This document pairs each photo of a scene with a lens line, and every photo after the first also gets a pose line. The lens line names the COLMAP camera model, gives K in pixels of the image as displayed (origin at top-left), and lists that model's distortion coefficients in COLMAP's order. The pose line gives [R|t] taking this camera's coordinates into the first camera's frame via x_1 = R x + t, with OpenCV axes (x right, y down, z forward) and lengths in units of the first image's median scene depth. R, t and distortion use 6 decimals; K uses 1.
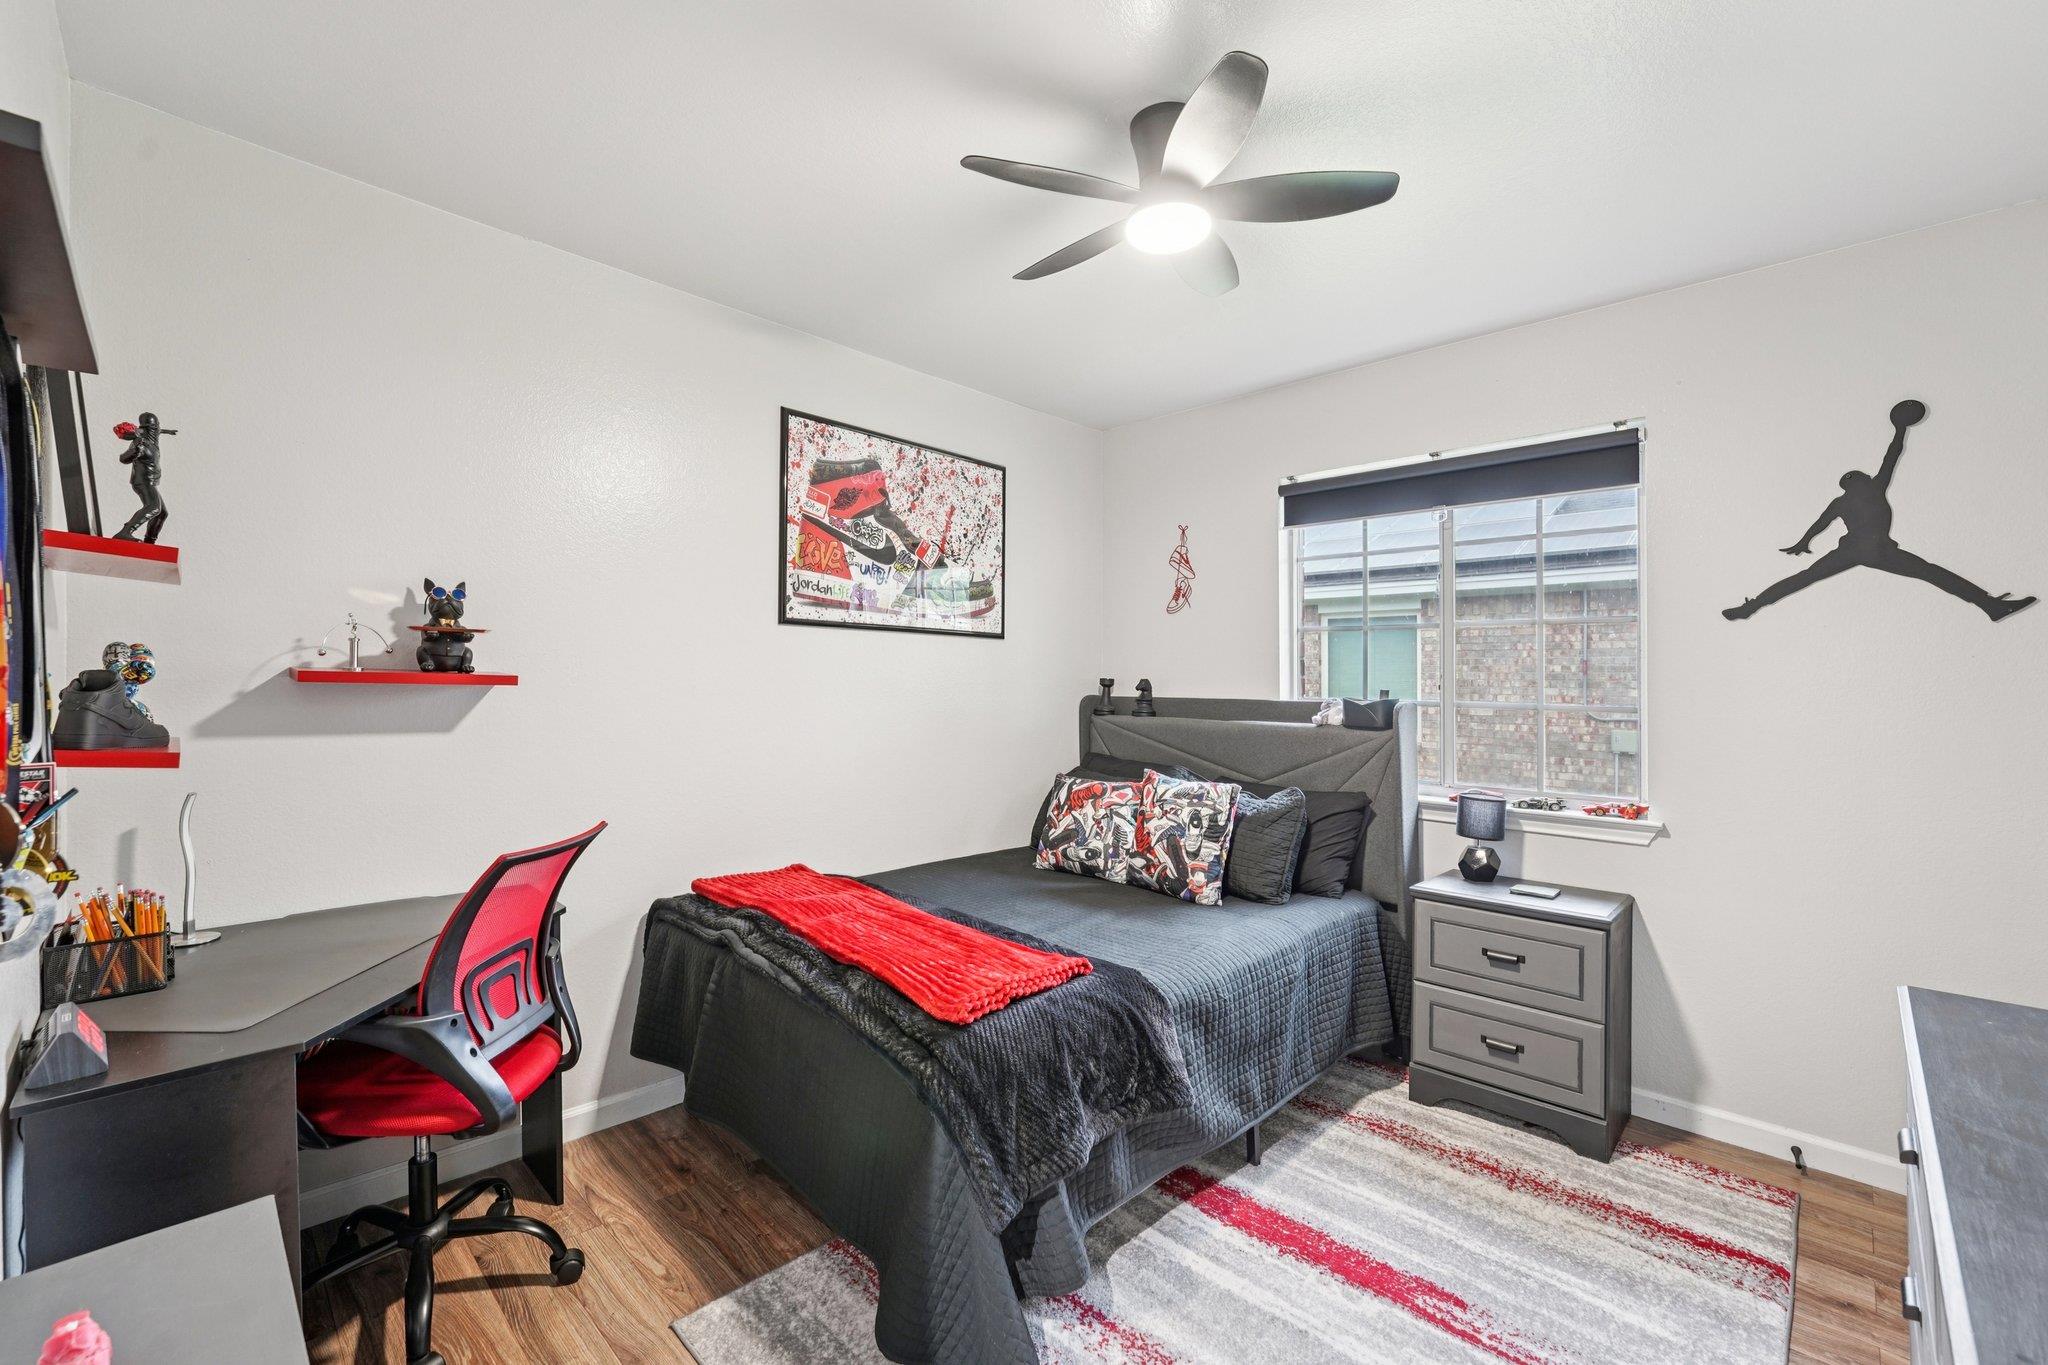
lens RADIAL K [[857.4, 0, 1012.7], [0, 857.4, 682.1], [0, 0, 1]] dist [-0.018247, 0.004213]
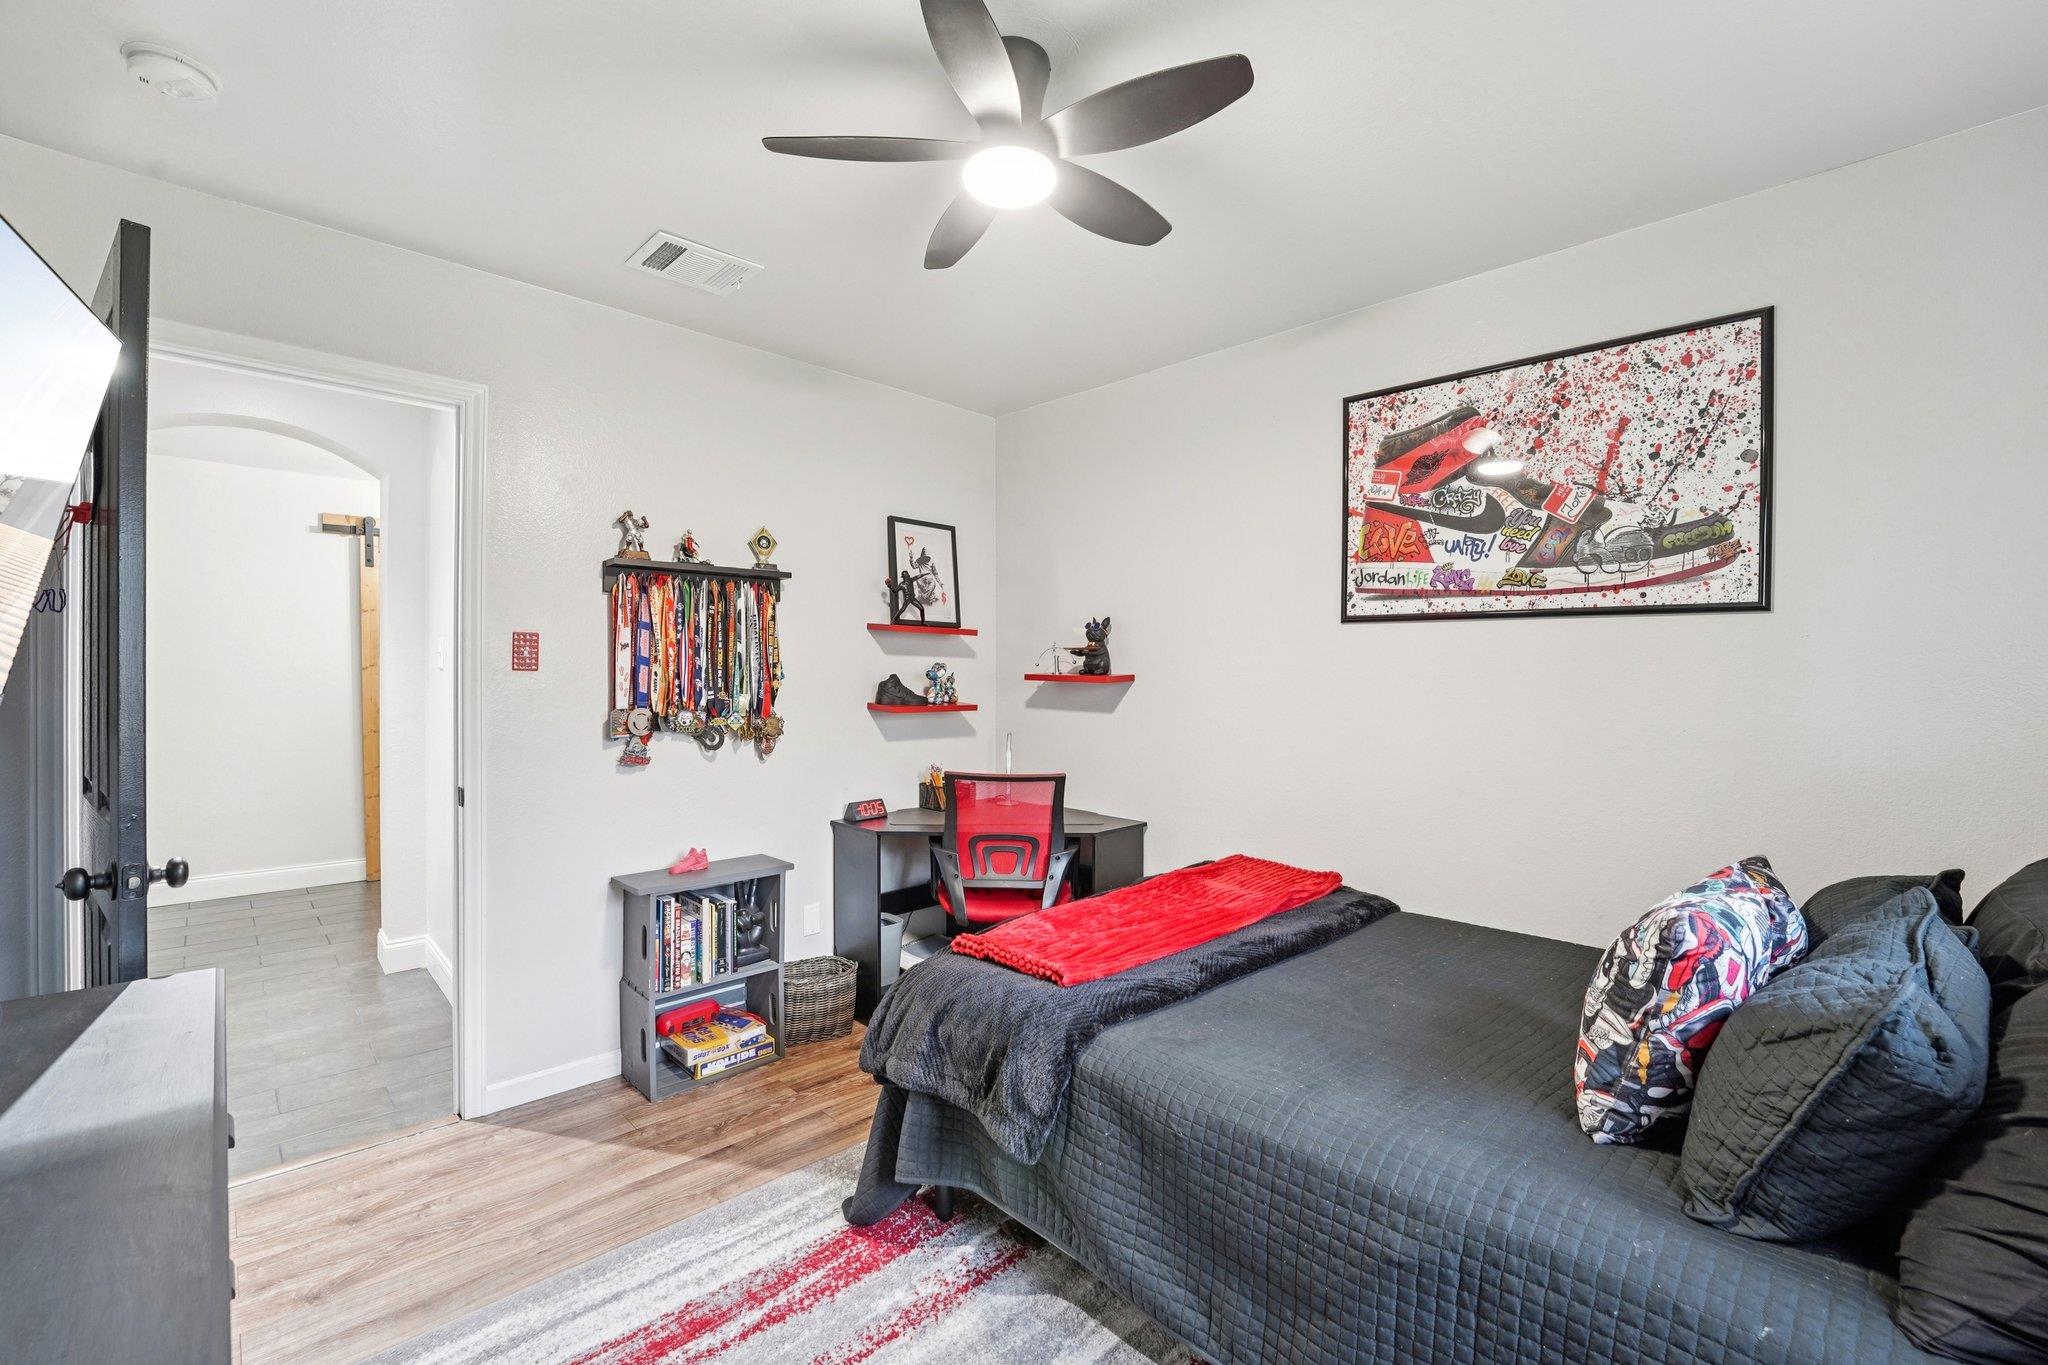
lens RADIAL K [[857.4, 0, 1012.7], [0, 857.4, 682.1], [0, 0, 1]] dist [-0.018247, 0.004213]
pose [[-0.017324, 0.004031, -0.999842, 0.667117], [-0.007450, 0.999964, 0.004161, -0.002091], [0.999822, 0.007521, -0.017293, 0.611615]]
